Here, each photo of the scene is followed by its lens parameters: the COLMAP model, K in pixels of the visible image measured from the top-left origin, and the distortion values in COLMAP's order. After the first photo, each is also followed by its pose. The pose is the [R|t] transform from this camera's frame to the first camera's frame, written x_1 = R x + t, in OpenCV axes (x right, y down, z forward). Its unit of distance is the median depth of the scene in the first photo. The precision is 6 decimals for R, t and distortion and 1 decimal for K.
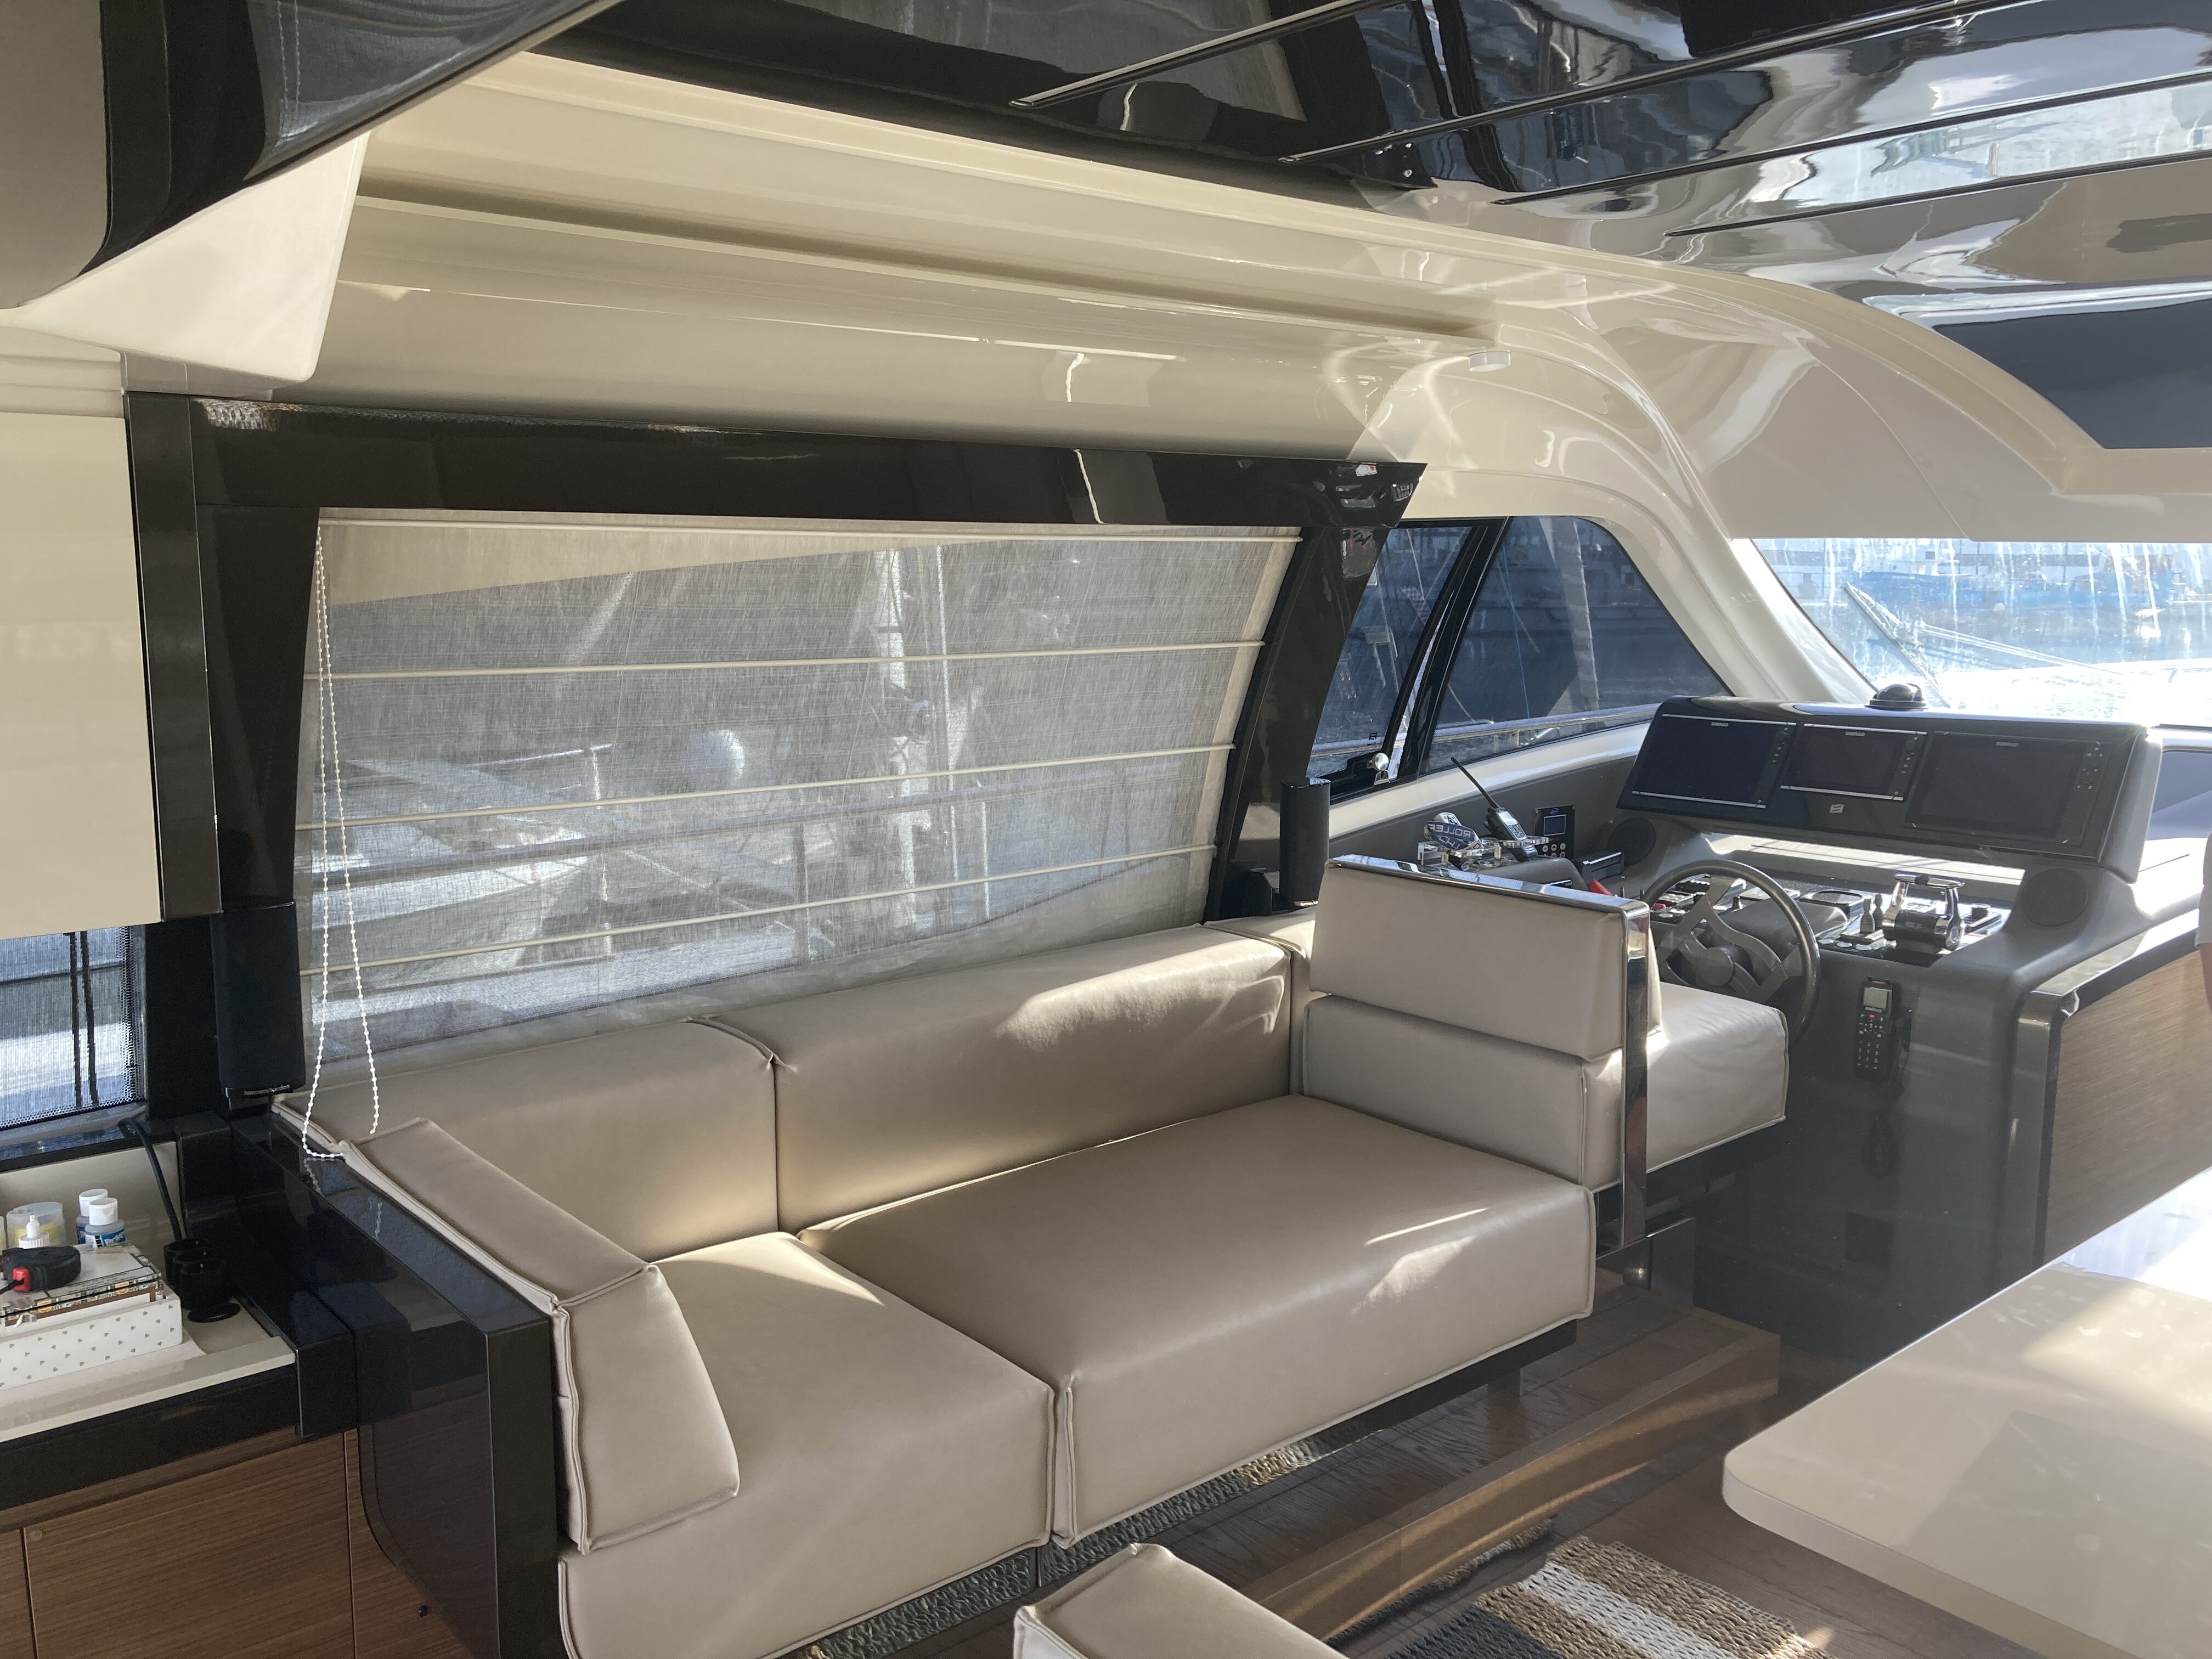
lens RADIAL K [[1820.9, 0, 1112.4], [0, 1820.9, 830.8], [0, 0, 1]] dist [0.030459, -0.009288]
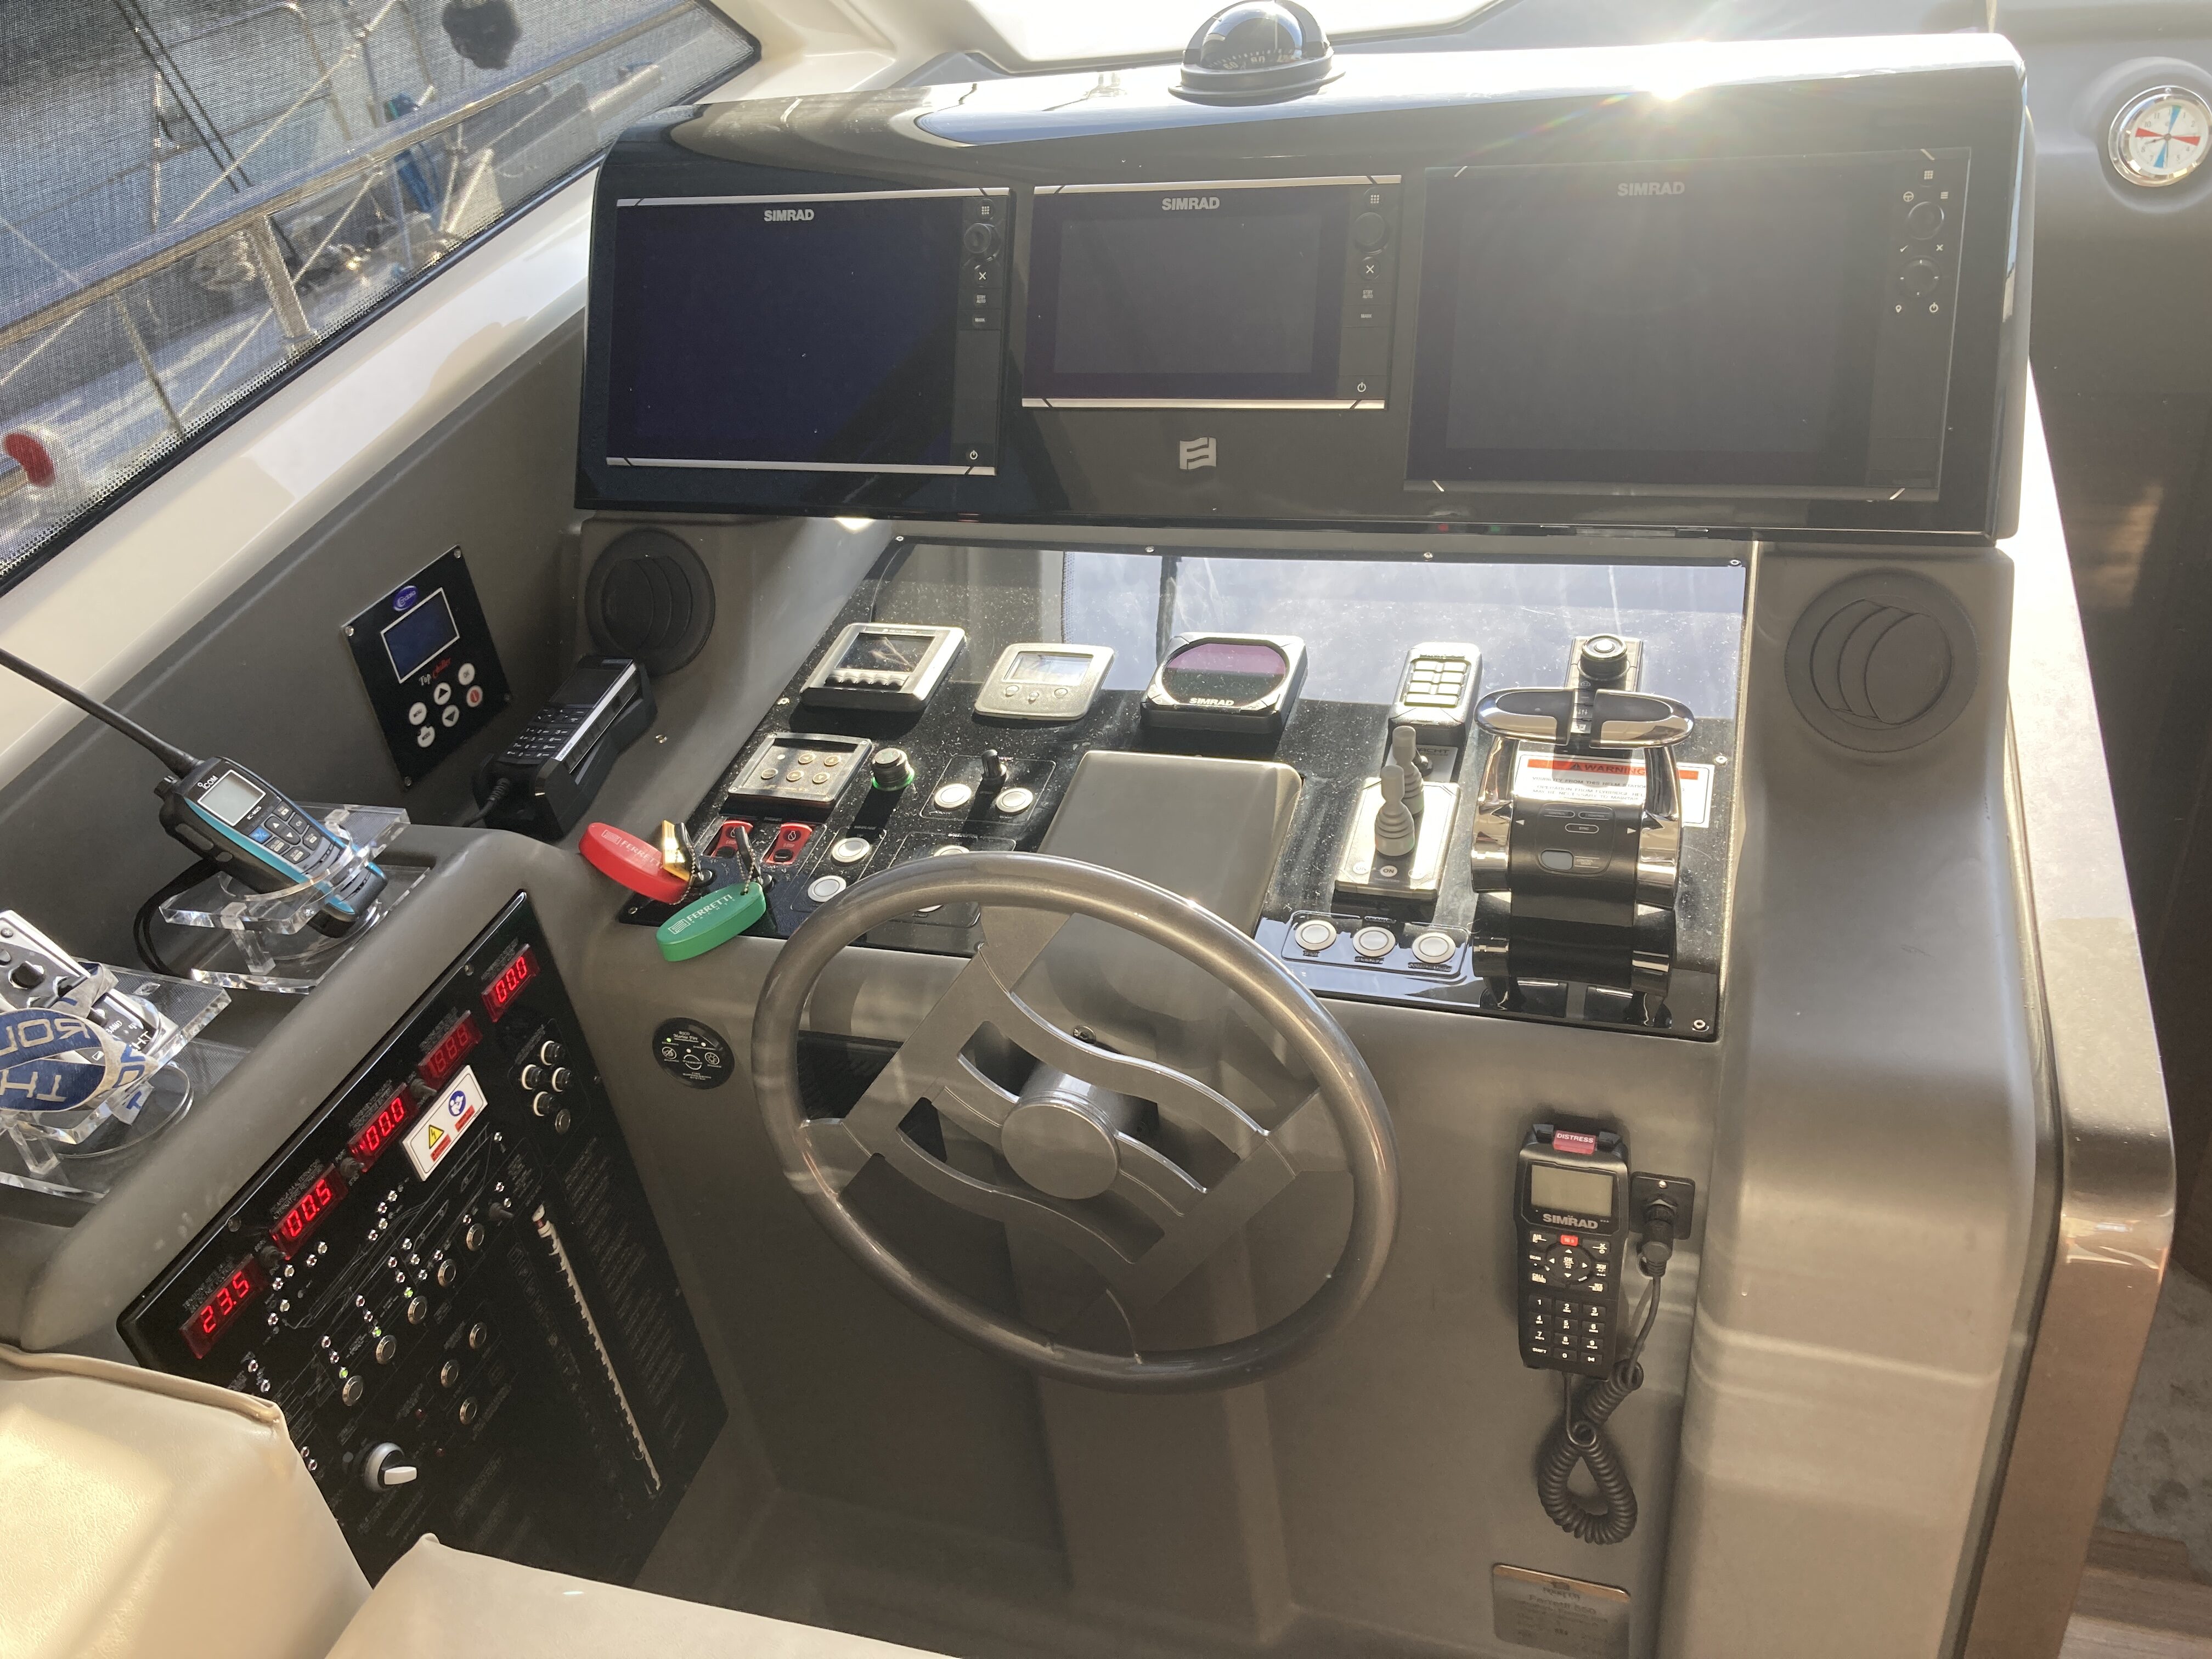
lens RADIAL K [[1820.9, 0, 1098.8], [0, 1820.9, 826.2], [0, 0, 1]] dist [0.030459, -0.009288]
pose [[0.839803, -0.377062, 0.390583, 0.216628], [0.195957, 0.881484, 0.429637, -0.099089], [-0.506292, -0.284273, 0.814161, 0.697683]]
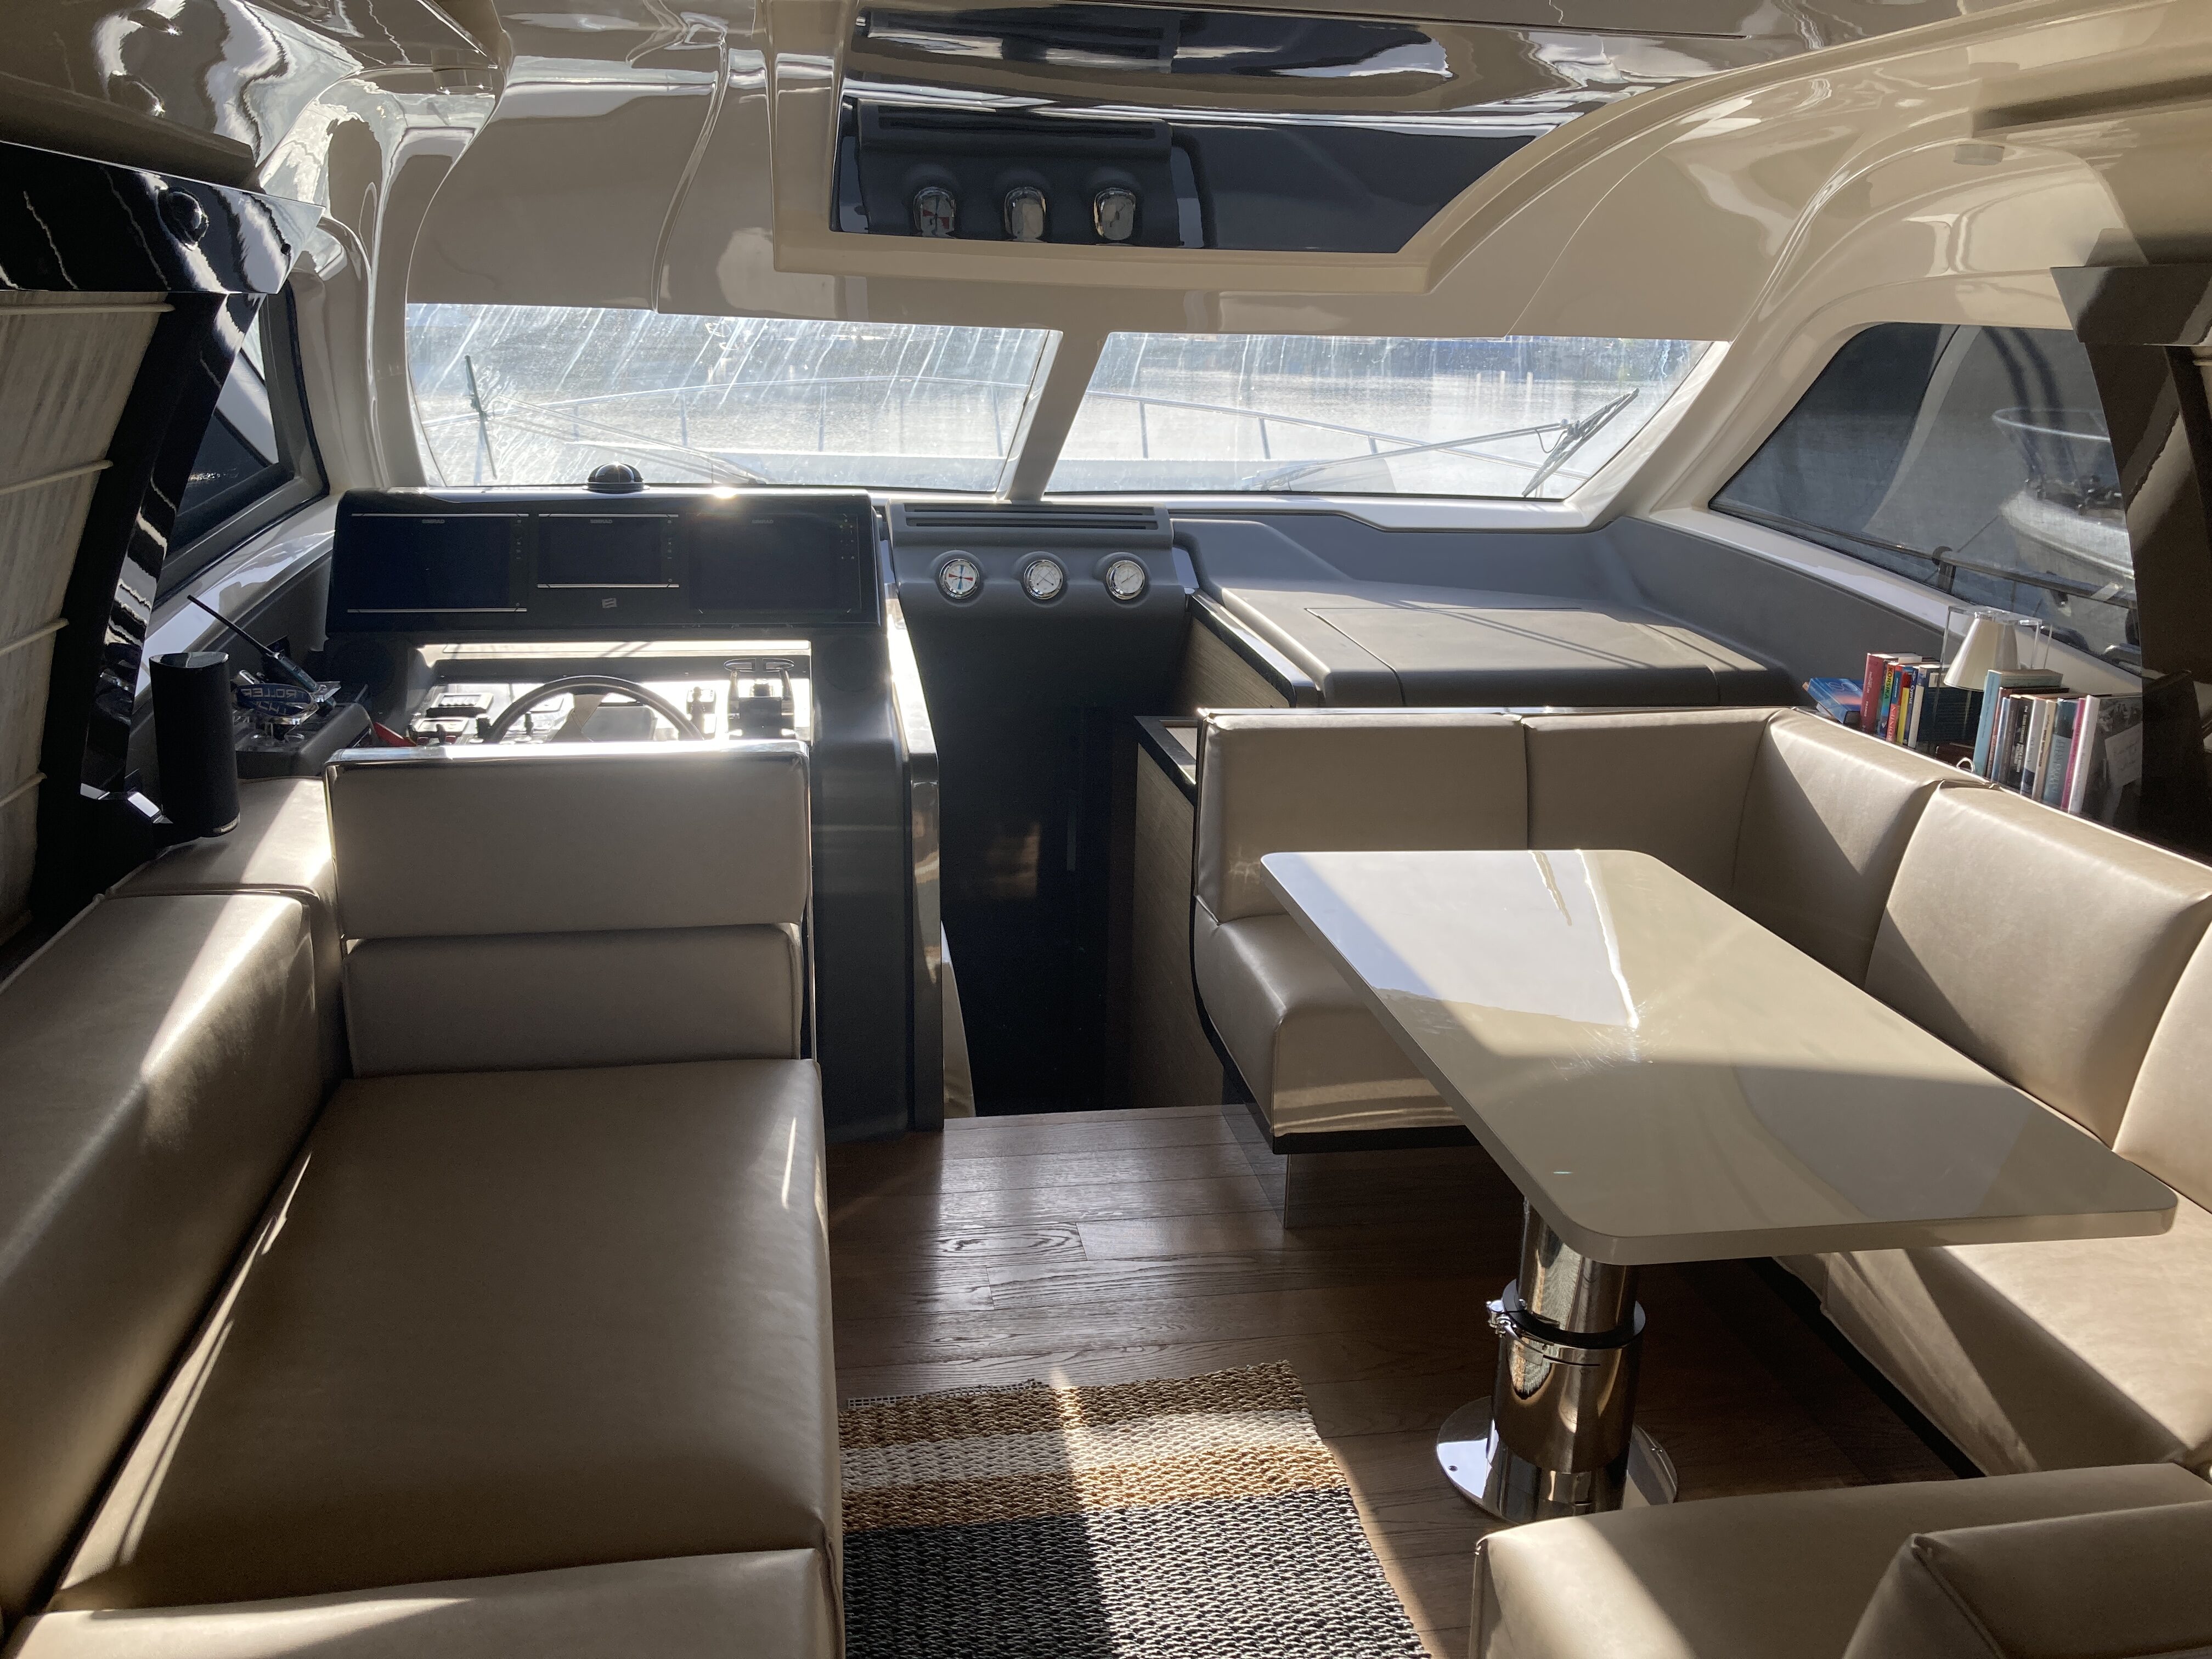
lens RADIAL K [[1820.9, 0, 1118.8], [0, 1820.9, 816.7], [0, 0, 1]] dist [0.030459, -0.009288]
pose [[0.505119, -0.224530, 0.833331, -0.269844], [0.119213, 0.974462, 0.190296, -0.051068], [-0.854777, 0.003222, 0.518986, 0.287398]]
